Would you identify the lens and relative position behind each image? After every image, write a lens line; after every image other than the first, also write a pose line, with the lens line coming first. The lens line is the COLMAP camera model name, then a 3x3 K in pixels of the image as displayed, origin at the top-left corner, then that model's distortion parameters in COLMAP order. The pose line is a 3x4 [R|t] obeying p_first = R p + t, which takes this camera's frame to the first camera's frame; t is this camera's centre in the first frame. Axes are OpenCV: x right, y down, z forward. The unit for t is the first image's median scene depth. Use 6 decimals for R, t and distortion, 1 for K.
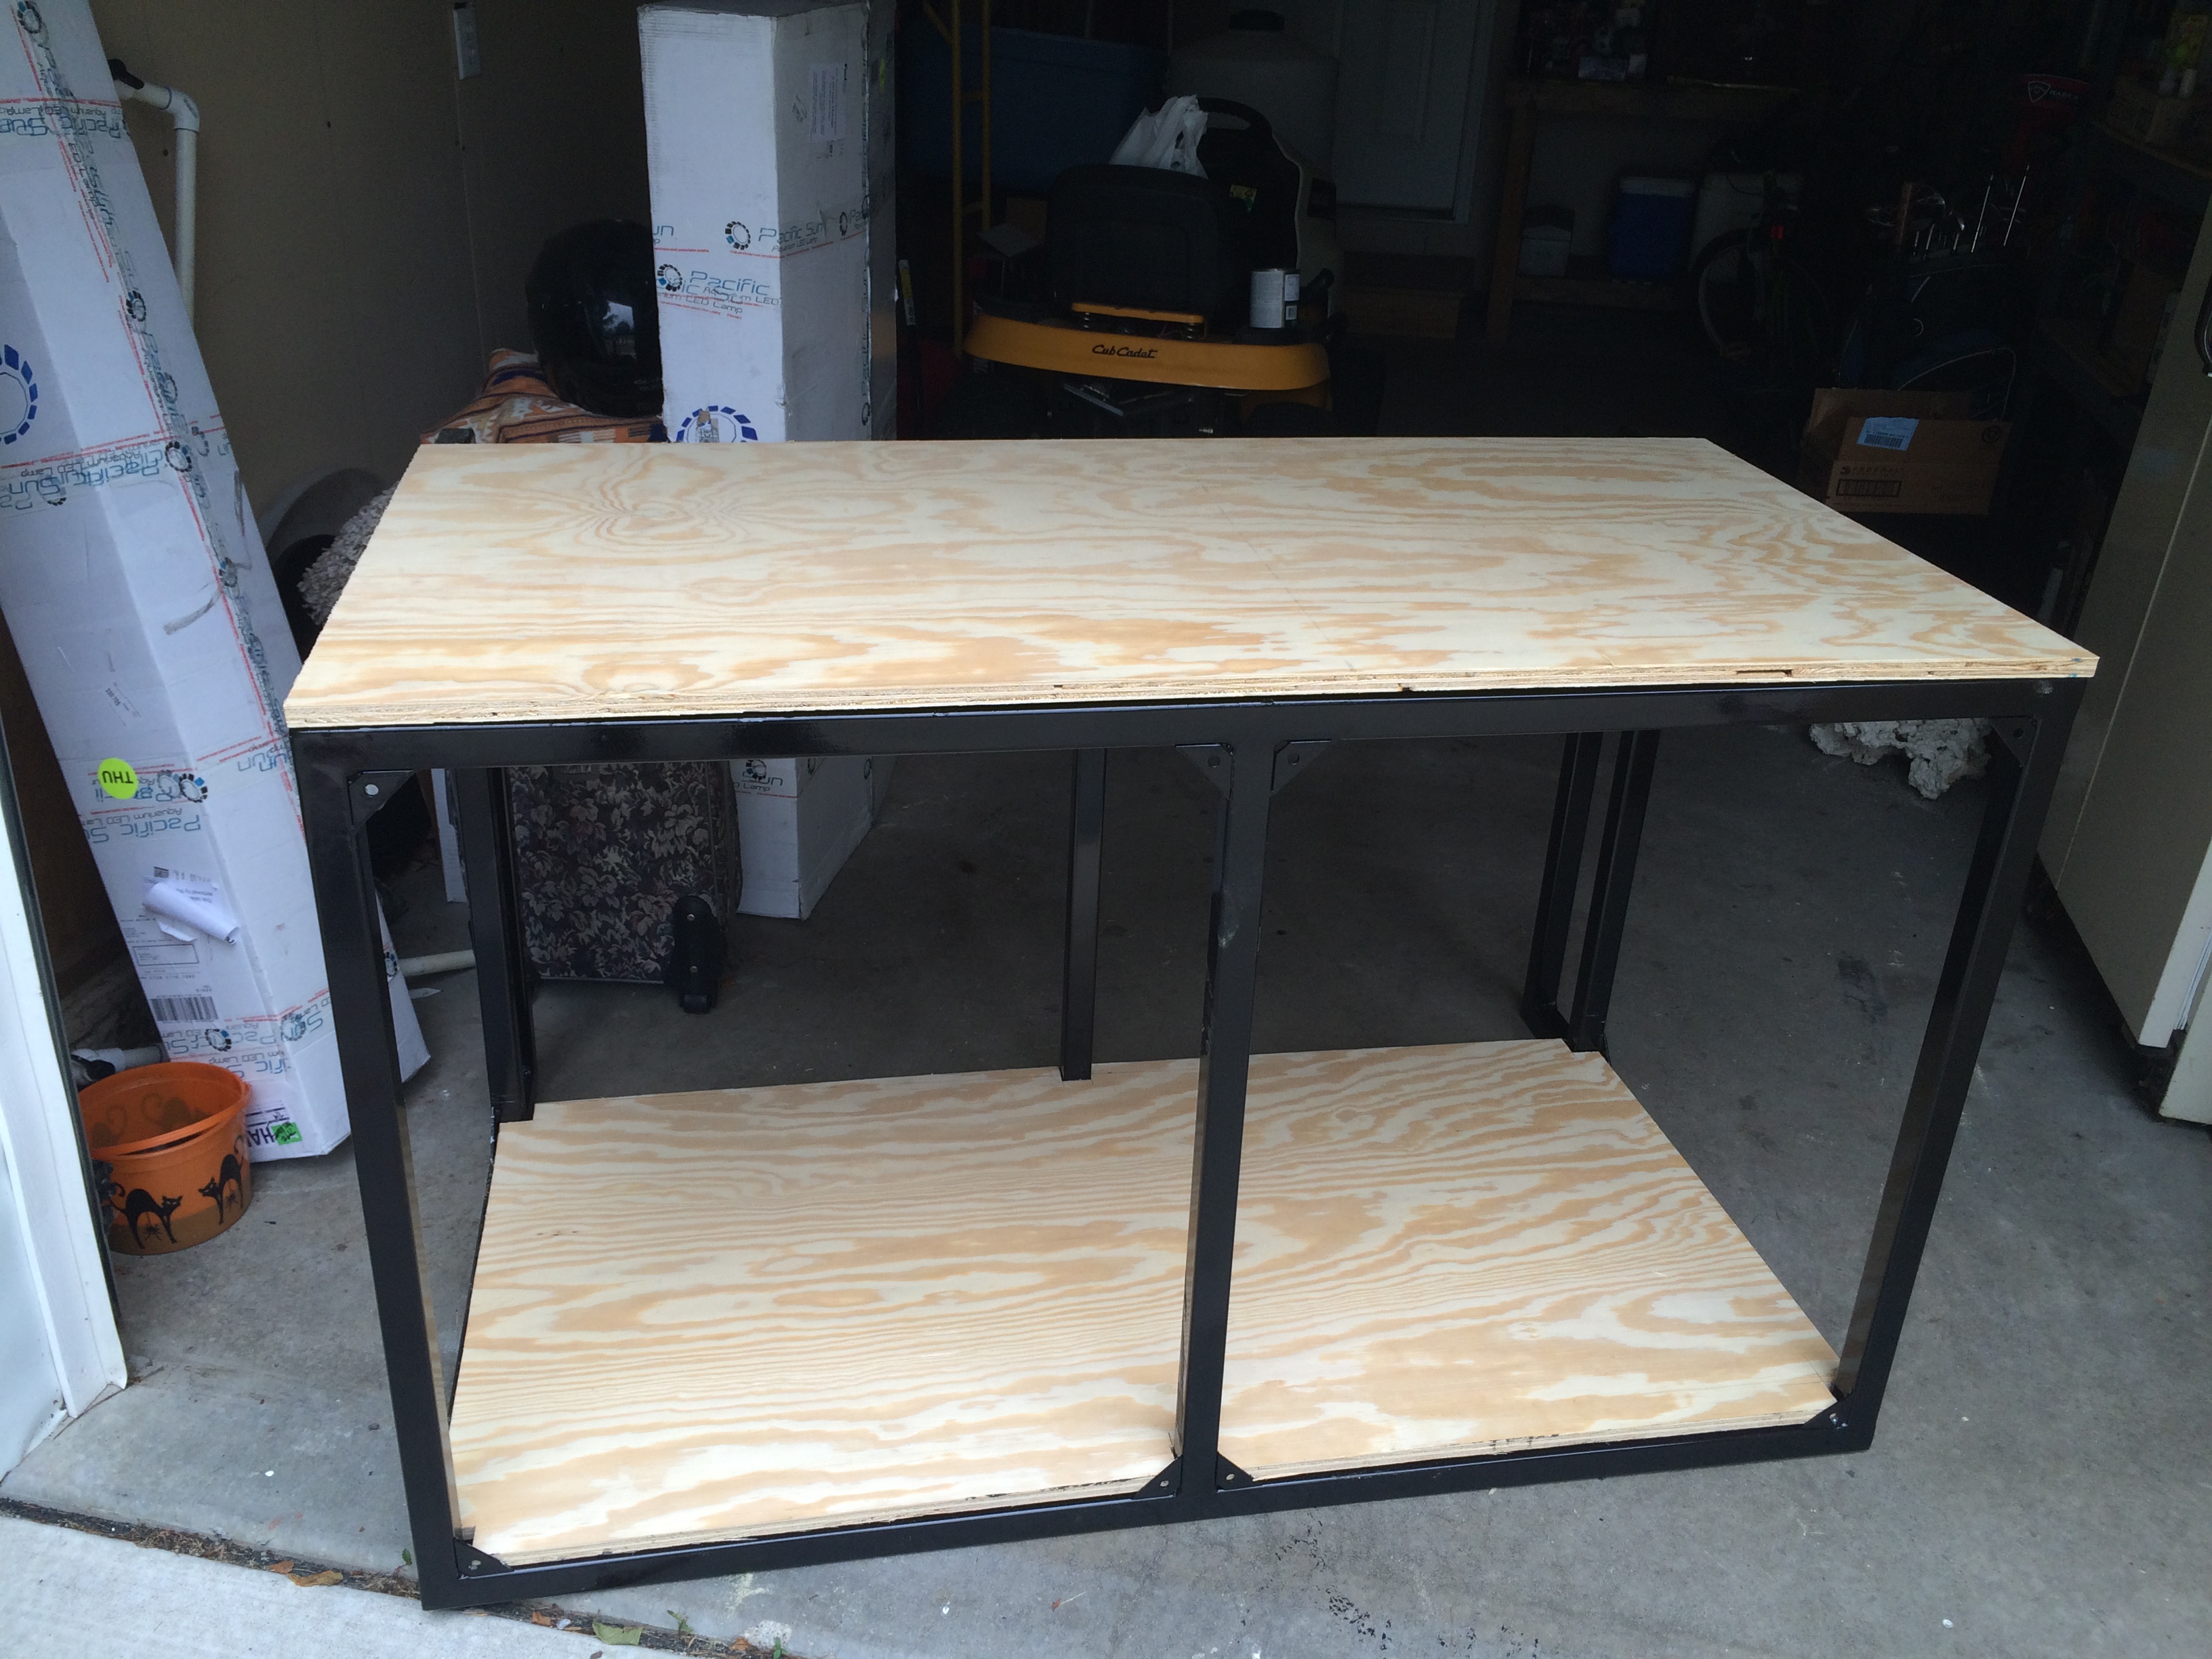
lens RADIAL K [[1884.2, 0, 1106.0], [0, 1884.2, 829.5], [0, 0, 1]] dist [0.074959, -0.114099]
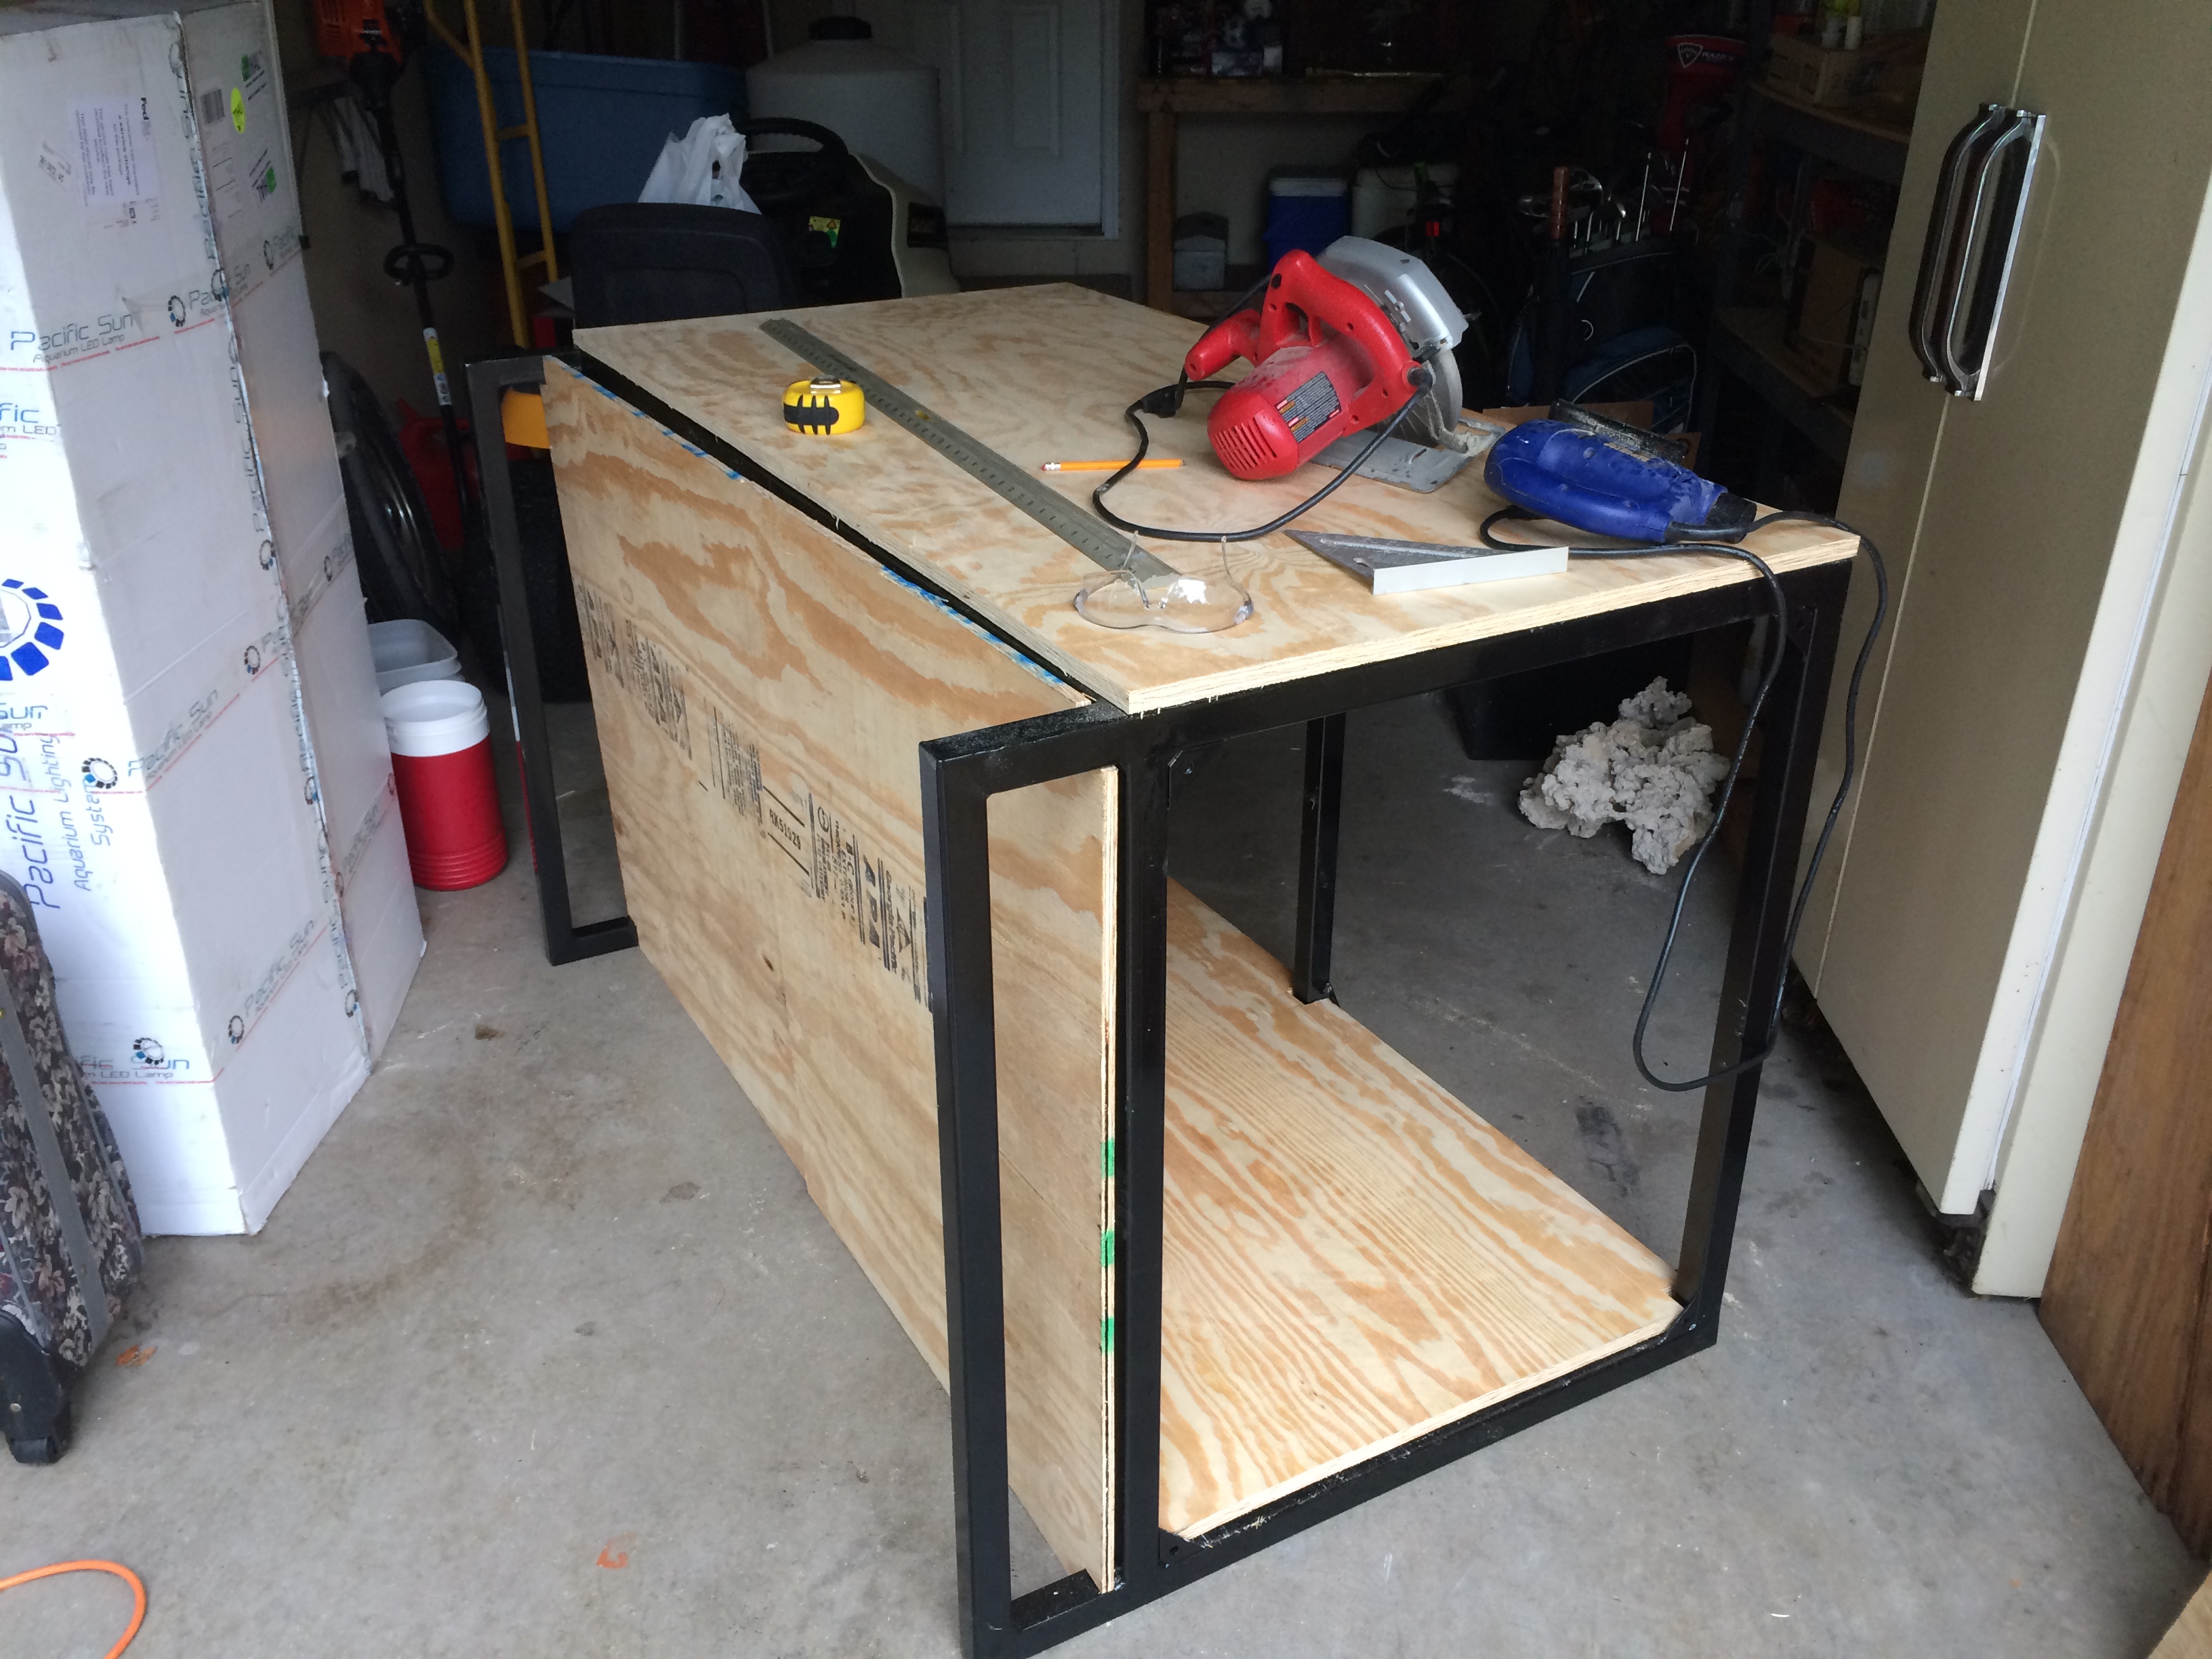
lens RADIAL K [[1884.2, 0, 1106.0], [0, 1884.2, 829.5], [0, 0, 1]] dist [0.074959, -0.114099]
pose [[0.986593, -0.106137, 0.123969, 0.080398], [0.107286, 0.994225, -0.002609, -0.061369], [-0.122977, 0.015874, 0.992283, 0.175548]]
